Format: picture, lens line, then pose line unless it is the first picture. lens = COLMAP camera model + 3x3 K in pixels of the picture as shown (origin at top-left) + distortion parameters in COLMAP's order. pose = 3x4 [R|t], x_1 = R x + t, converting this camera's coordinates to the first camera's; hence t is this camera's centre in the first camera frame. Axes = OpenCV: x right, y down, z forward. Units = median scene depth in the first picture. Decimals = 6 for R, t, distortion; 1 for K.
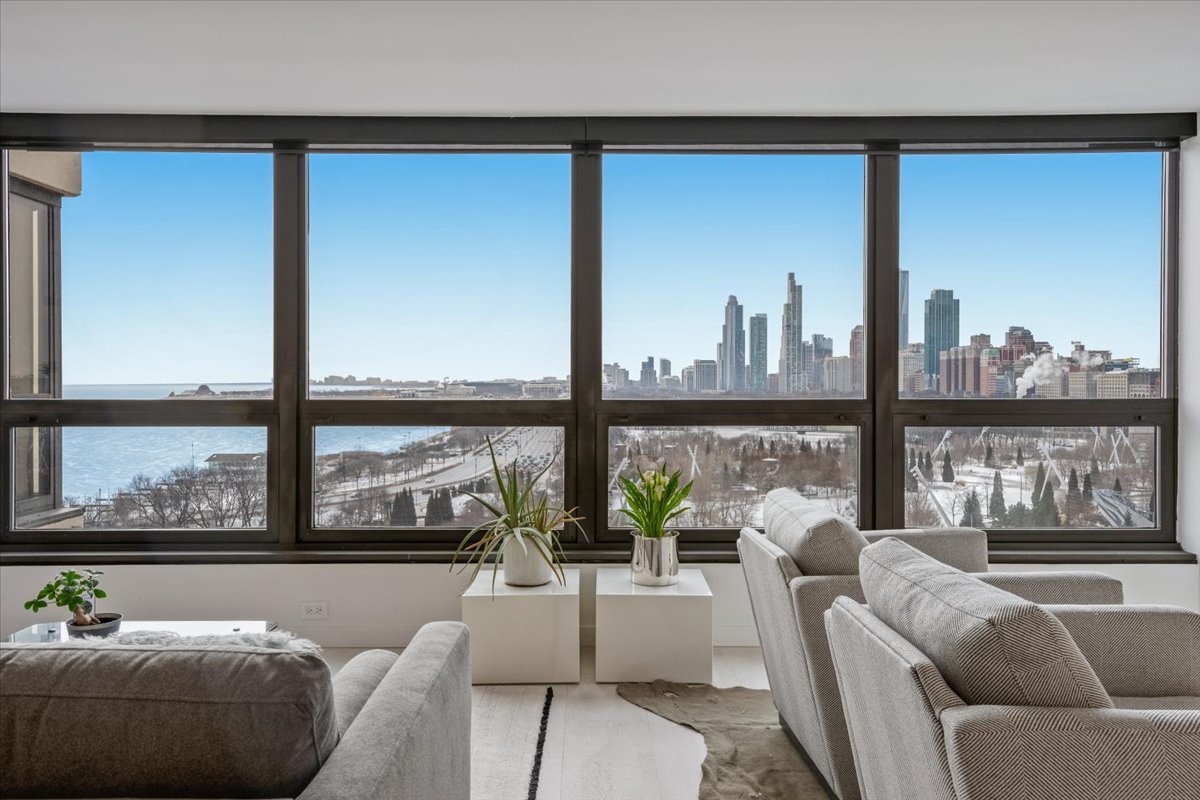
lens RADIAL K [[891.6, 0, 592.0], [0, 891.6, 390.6], [0, 0, 1]] dist [0.014084, 0.014695]
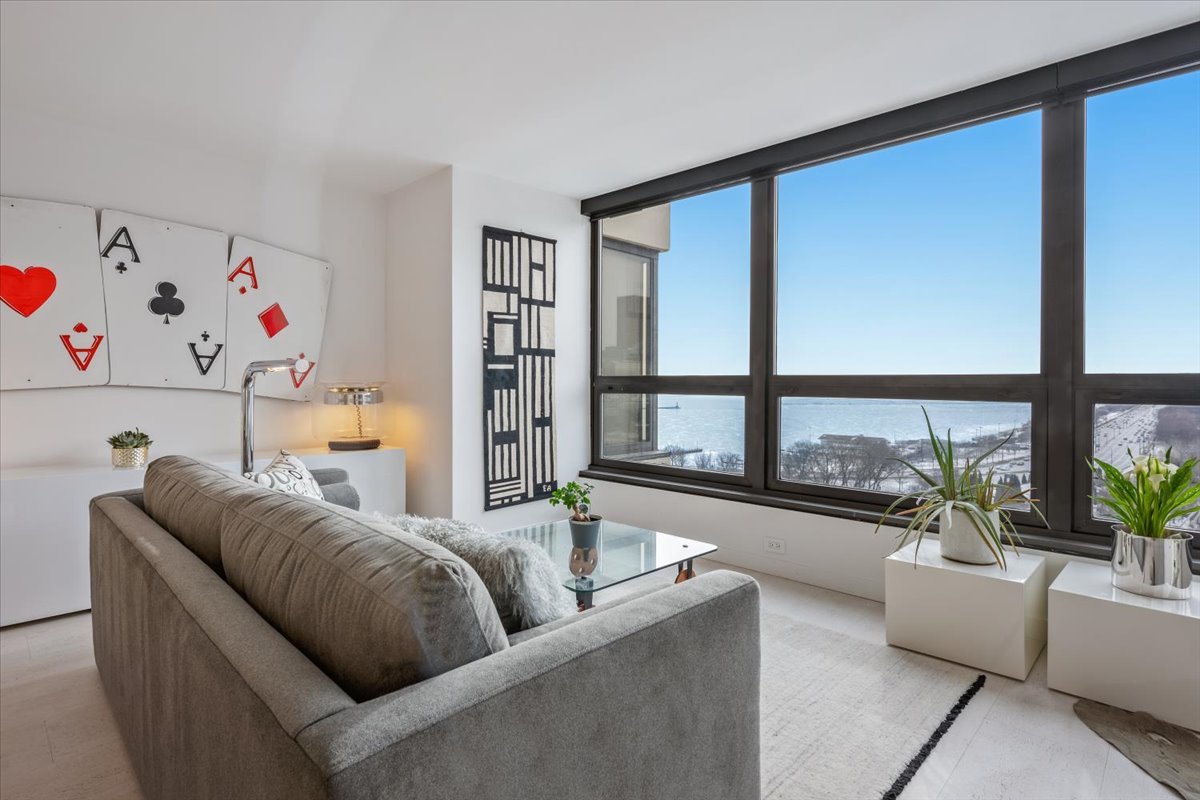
lens RADIAL K [[602.8, 0, 571.7], [0, 602.8, 389.0], [0, 0, 1]] dist [-0.006602, 0.000888]
pose [[0.696659, 0.011062, -0.717317, 0.078655], [-0.014680, 0.999892, 0.001162, 0.030181], [0.717252, 0.009721, 0.696746, 0.197093]]
